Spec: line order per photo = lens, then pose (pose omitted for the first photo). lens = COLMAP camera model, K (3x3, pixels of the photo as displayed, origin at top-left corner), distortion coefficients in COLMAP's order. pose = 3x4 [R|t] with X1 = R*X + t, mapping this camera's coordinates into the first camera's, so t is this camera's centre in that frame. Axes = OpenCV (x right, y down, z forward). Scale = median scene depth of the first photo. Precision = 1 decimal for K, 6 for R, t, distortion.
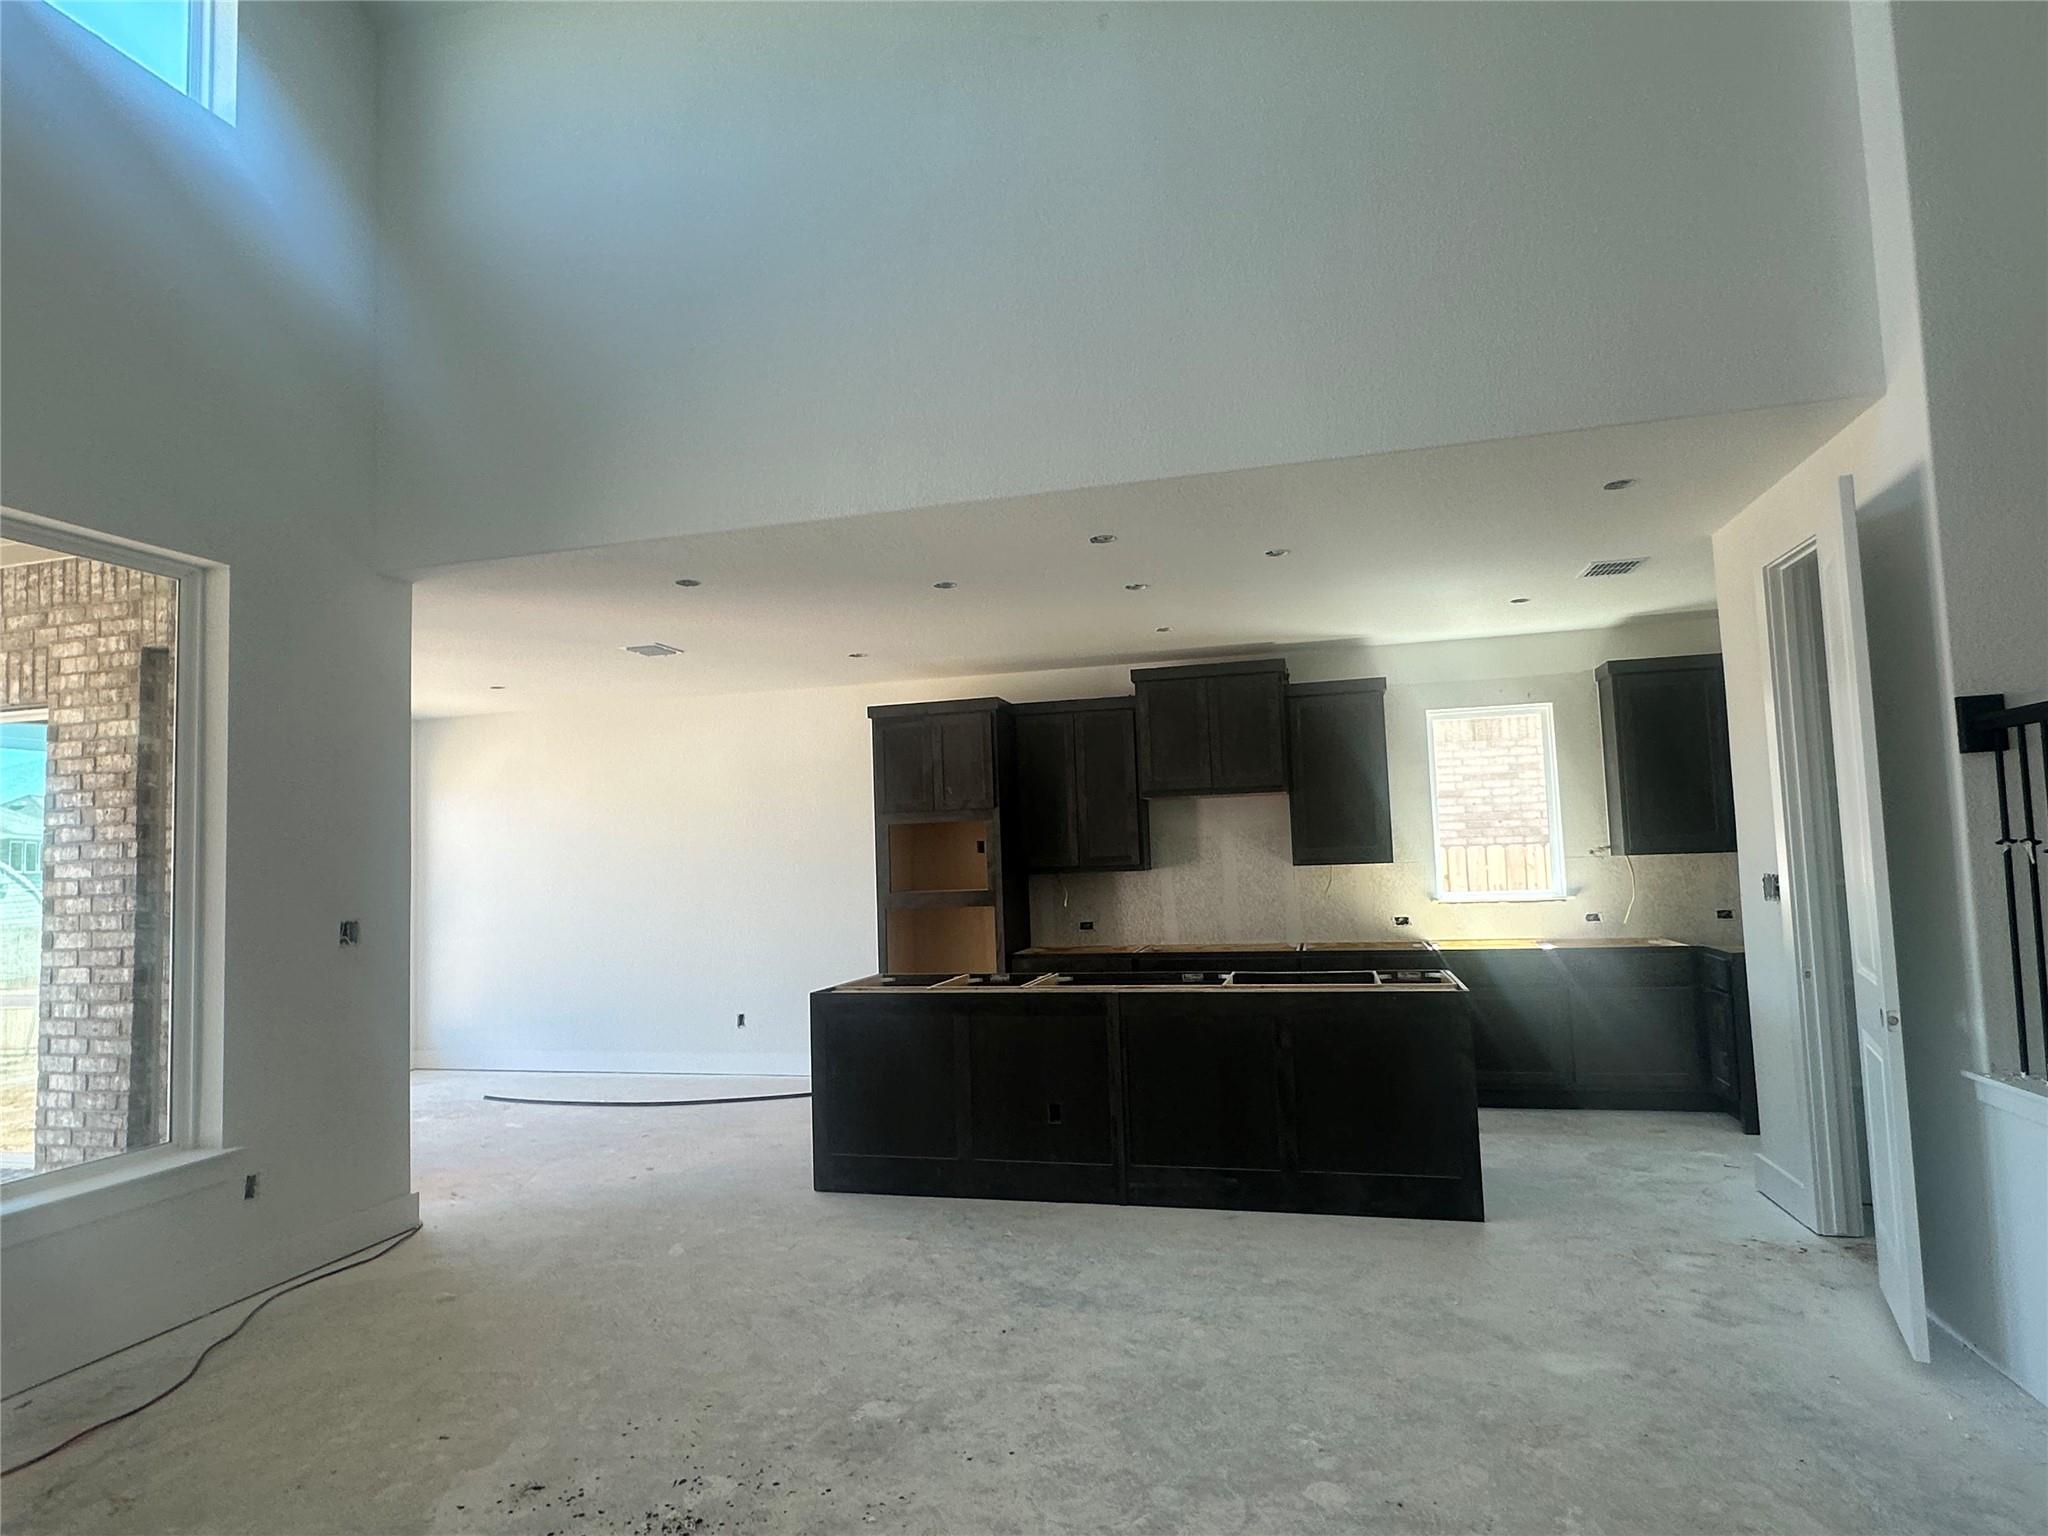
lens RADIAL K [[1136.7, 0, 1013.9], [0, 1136.7, 774.0], [0, 0, 1]] dist [-0.004058, 0.001266]
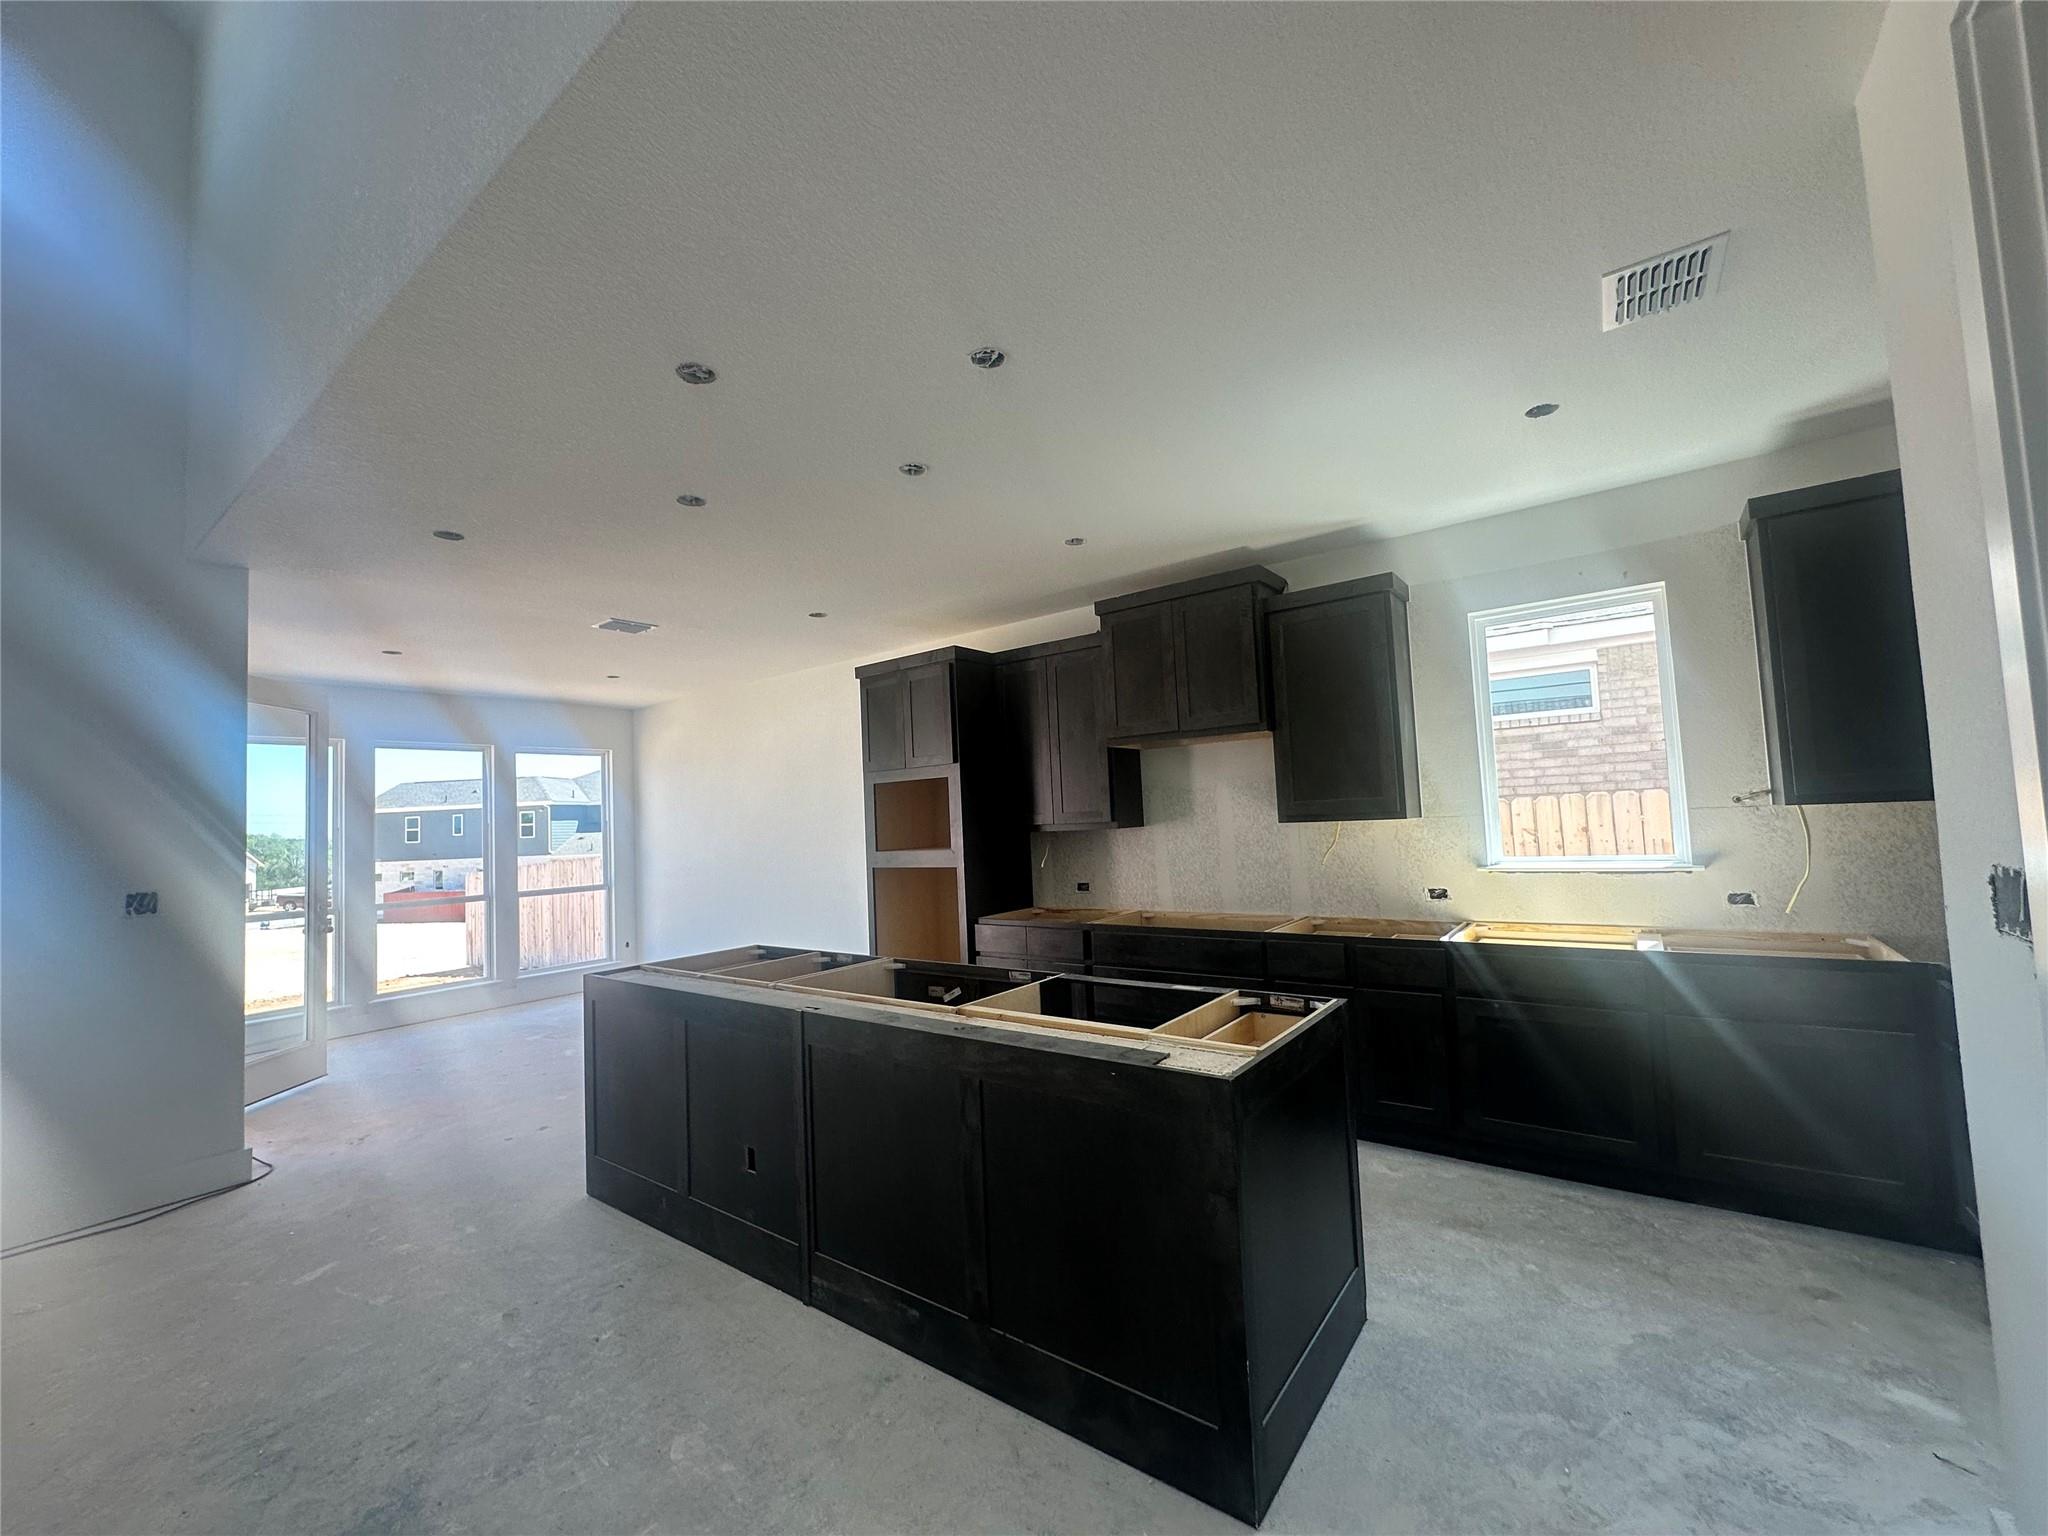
lens RADIAL K [[817.3, 0, 1024.6], [0, 817.3, 769.6], [0, 0, 1]] dist [-0.002698, 0.000891]
pose [[0.927790, -0.030768, -0.371833, 0.416159], [0.042497, 0.998823, 0.023389, 0.030917], [0.370676, -0.037502, 0.928005, 0.562061]]
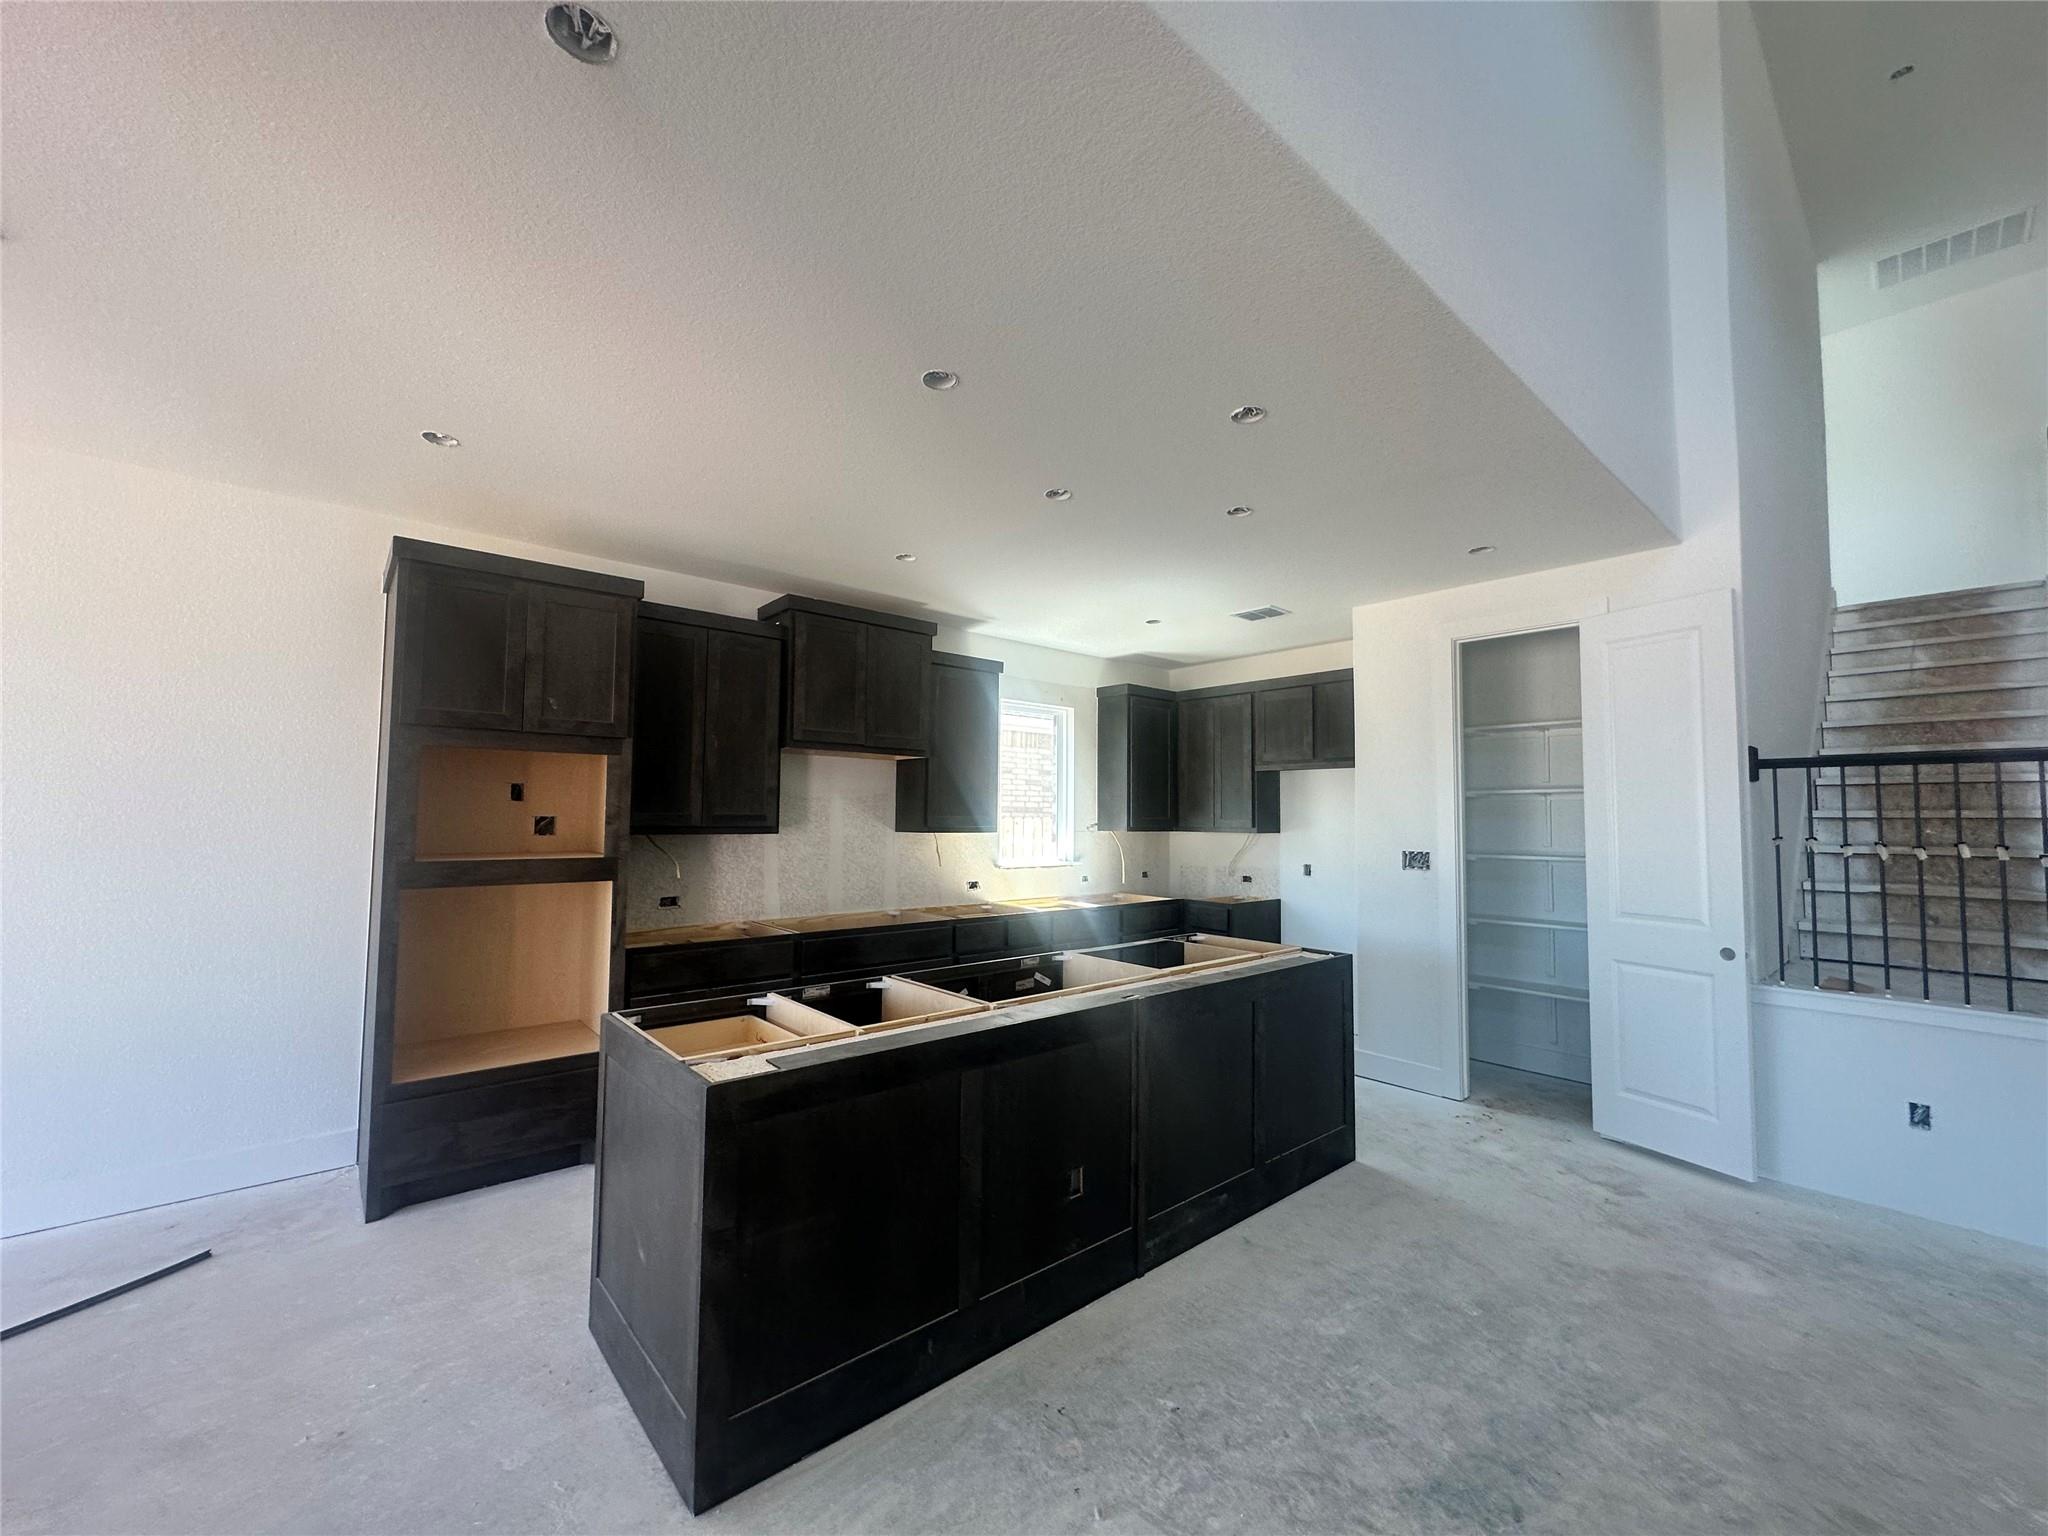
lens RADIAL K [[817.3, 0, 1021.3], [0, 817.3, 766.6], [0, 0, 1]] dist [-0.002698, 0.000891]
pose [[0.556062, 0.090945, 0.826150, -0.421321], [-0.094276, 0.994482, -0.046020, 0.067747], [-0.825777, -0.052296, 0.561567, 0.750595]]
